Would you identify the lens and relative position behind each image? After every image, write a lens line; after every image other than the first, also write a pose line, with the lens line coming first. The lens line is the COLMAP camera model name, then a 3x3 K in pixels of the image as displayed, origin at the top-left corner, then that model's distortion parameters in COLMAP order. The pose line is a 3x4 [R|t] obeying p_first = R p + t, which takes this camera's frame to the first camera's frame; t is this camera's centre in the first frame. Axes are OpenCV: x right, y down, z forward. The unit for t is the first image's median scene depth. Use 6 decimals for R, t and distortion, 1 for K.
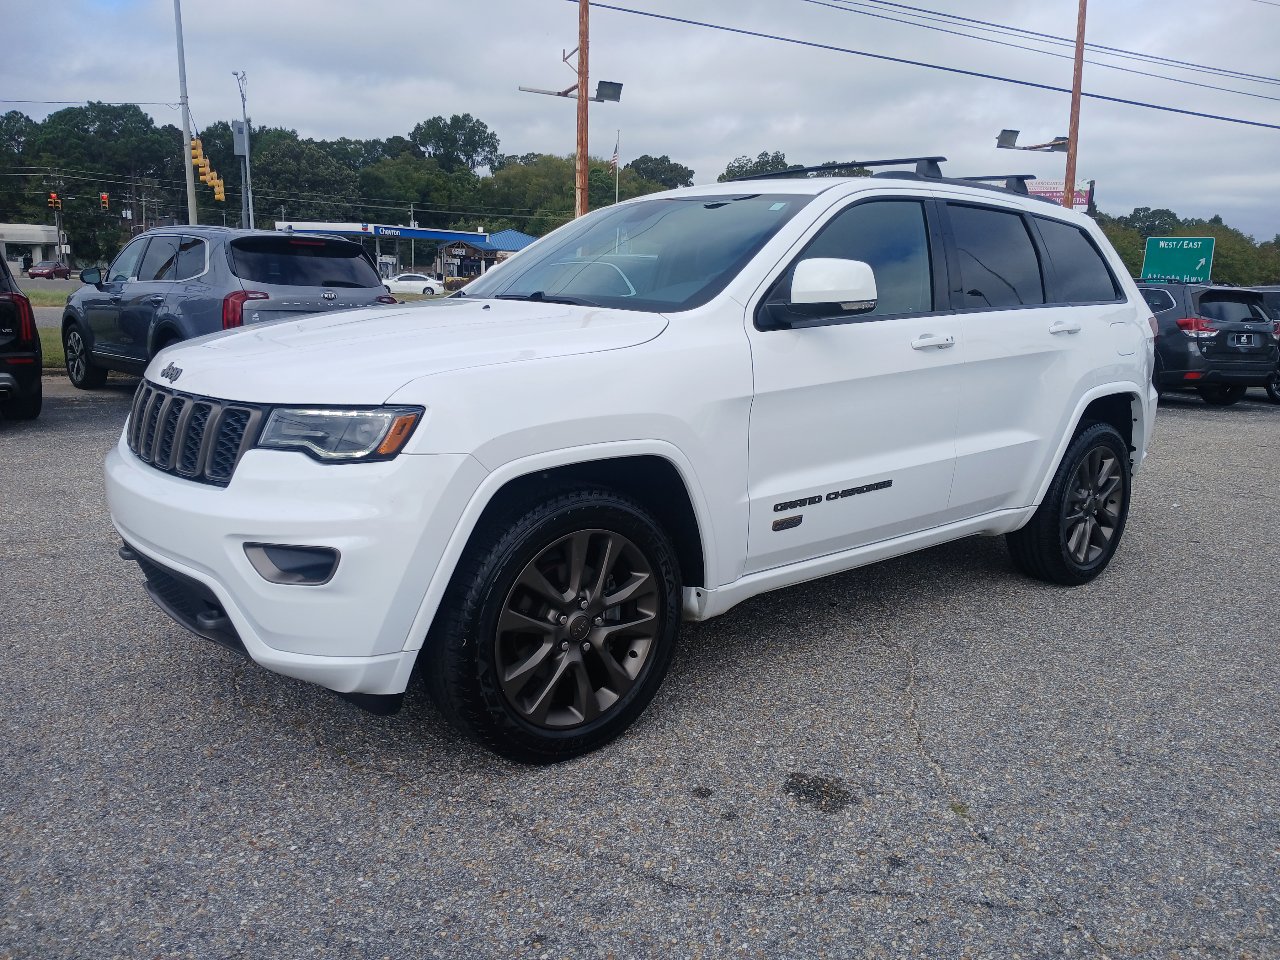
lens RADIAL K [[992.4, 0, 640.0], [0, 992.4, 480.0], [0, 0, 1]] dist [0.080552, -0.162919]
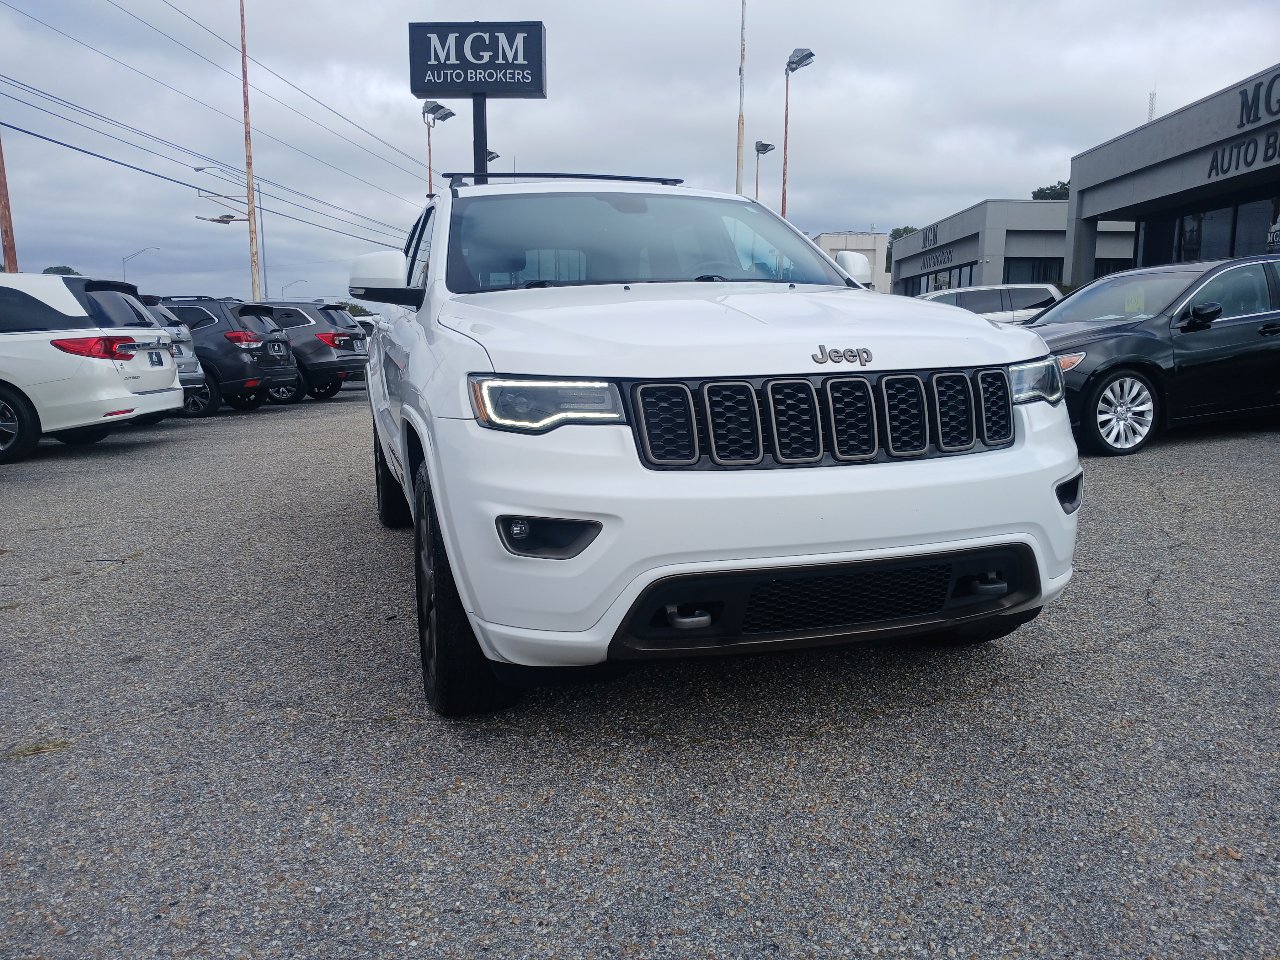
lens RADIAL K [[995.5, 0, 643.0], [0, 995.5, 479.7], [0, 0, 1]] dist [0.059187, -0.127038]
pose [[0.386331, -0.174158, 0.905769, -0.934105], [0.201410, 0.974242, 0.101418, -0.087714], [-0.900101, 0.143250, 0.411457, 0.573037]]
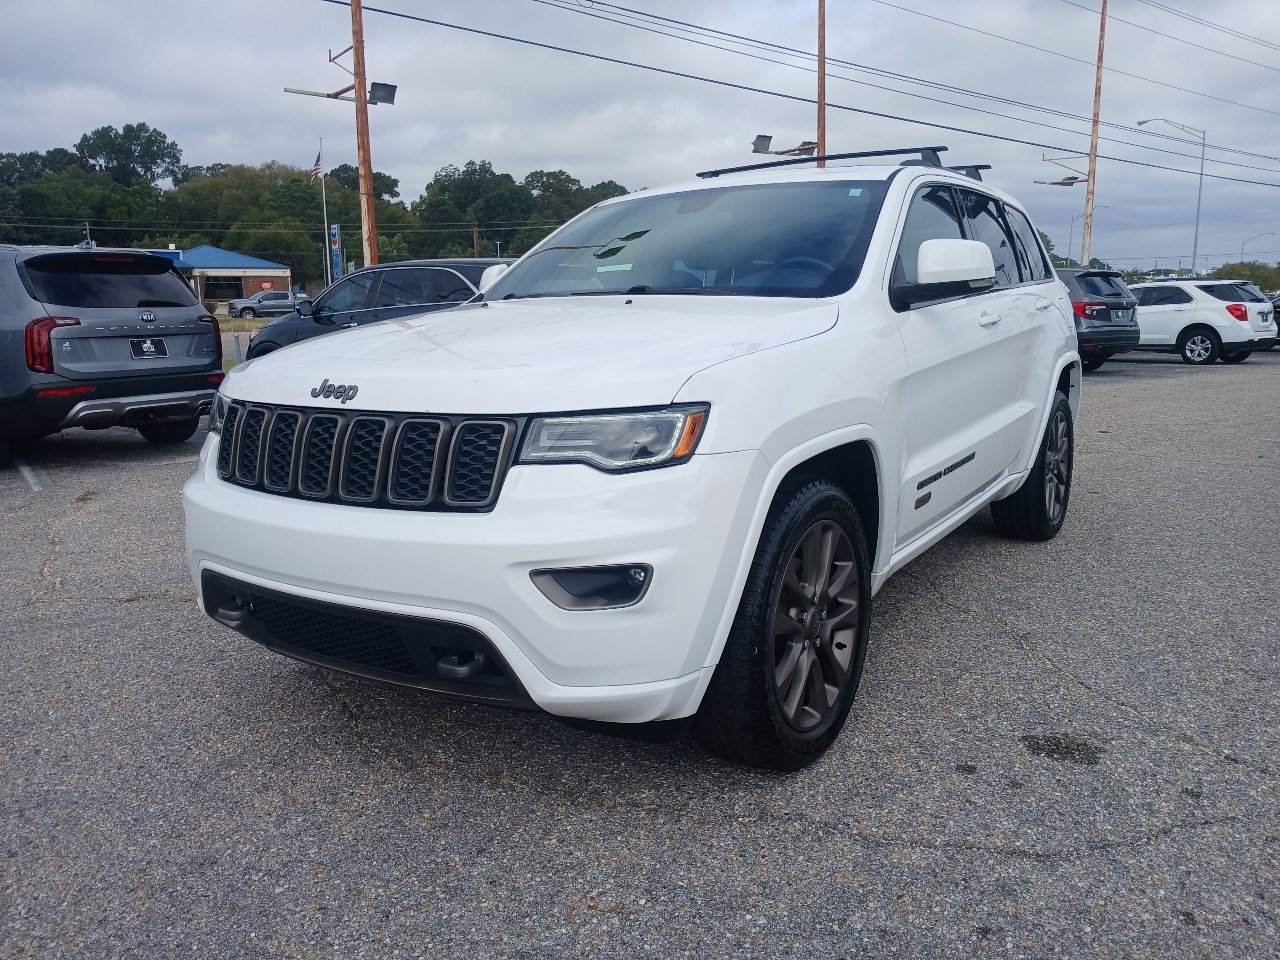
lens RADIAL K [[995.5, 0, 643.0], [0, 995.5, 479.7], [0, 0, 1]] dist [0.059187, -0.127038]
pose [[0.958521, -0.093020, 0.269414, -0.318494], [0.095463, 0.995425, 0.004049, -0.007045], [-0.268558, 0.021838, 0.963016, 0.072799]]
